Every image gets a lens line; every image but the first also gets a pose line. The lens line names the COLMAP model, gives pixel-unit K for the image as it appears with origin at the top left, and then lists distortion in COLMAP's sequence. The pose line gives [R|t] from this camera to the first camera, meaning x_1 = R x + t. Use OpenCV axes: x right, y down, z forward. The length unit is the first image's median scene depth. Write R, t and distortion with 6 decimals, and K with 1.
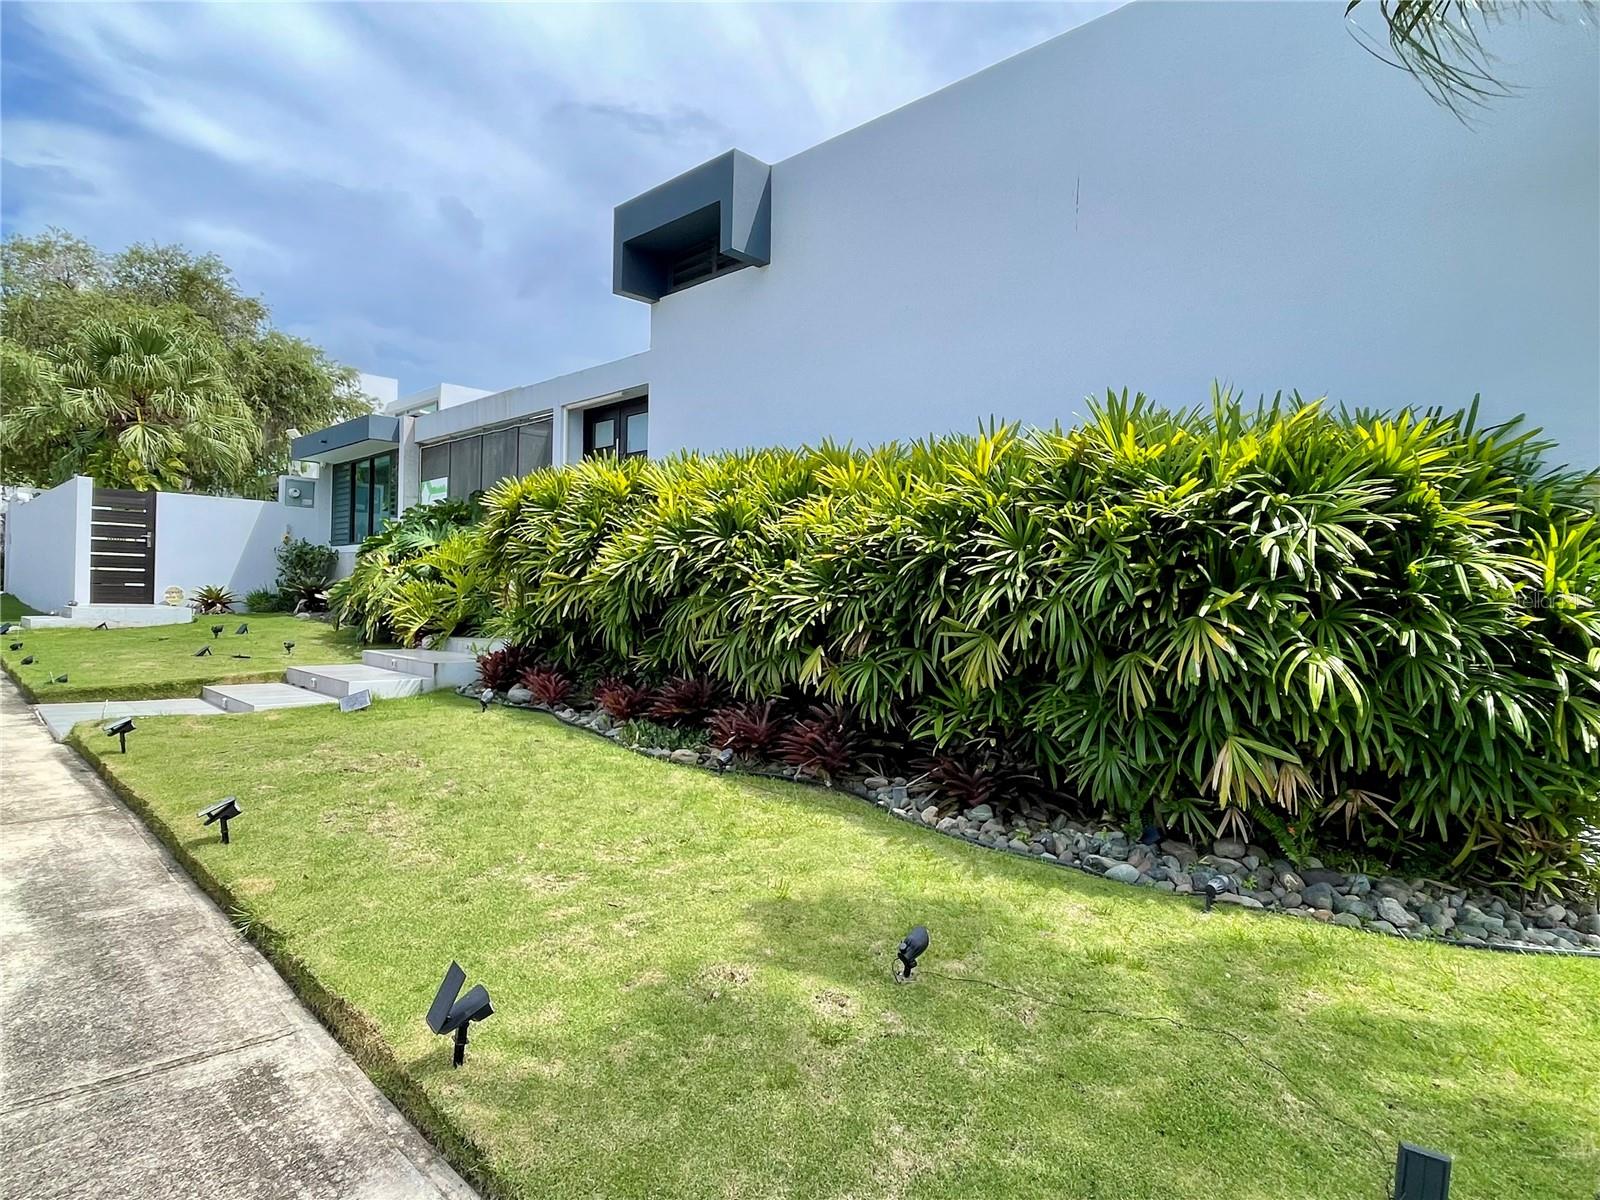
lens RADIAL K [[929.0, 0, 798.1], [0, 929.0, 606.1], [0, 0, 1]] dist [-0.008820, -0.002360]
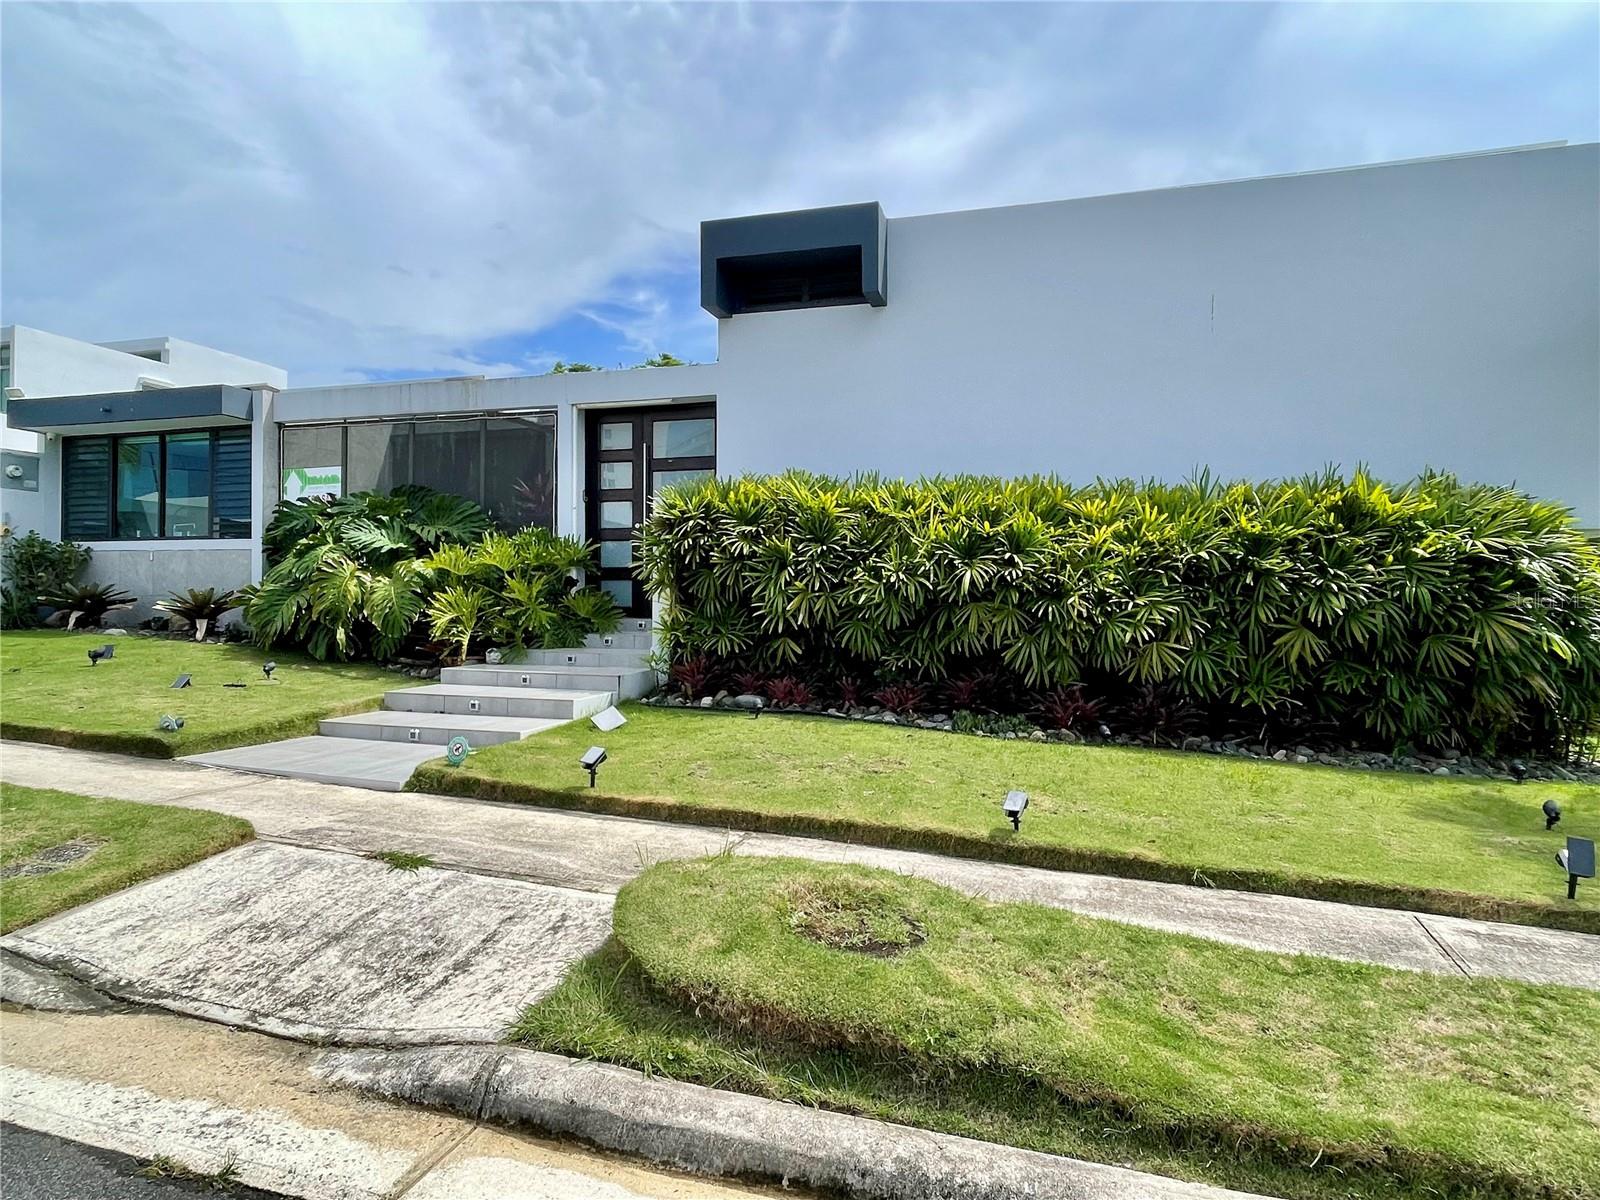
lens RADIAL K [[929.0, 0, 801.2], [0, 929.0, 594.7], [0, 0, 1]] dist [-0.008820, -0.002360]
pose [[0.876607, -0.014233, 0.480997, -0.604426], [0.017495, 0.999844, -0.002299, -0.015195], [-0.480890, 0.010430, 0.876719, 0.058071]]
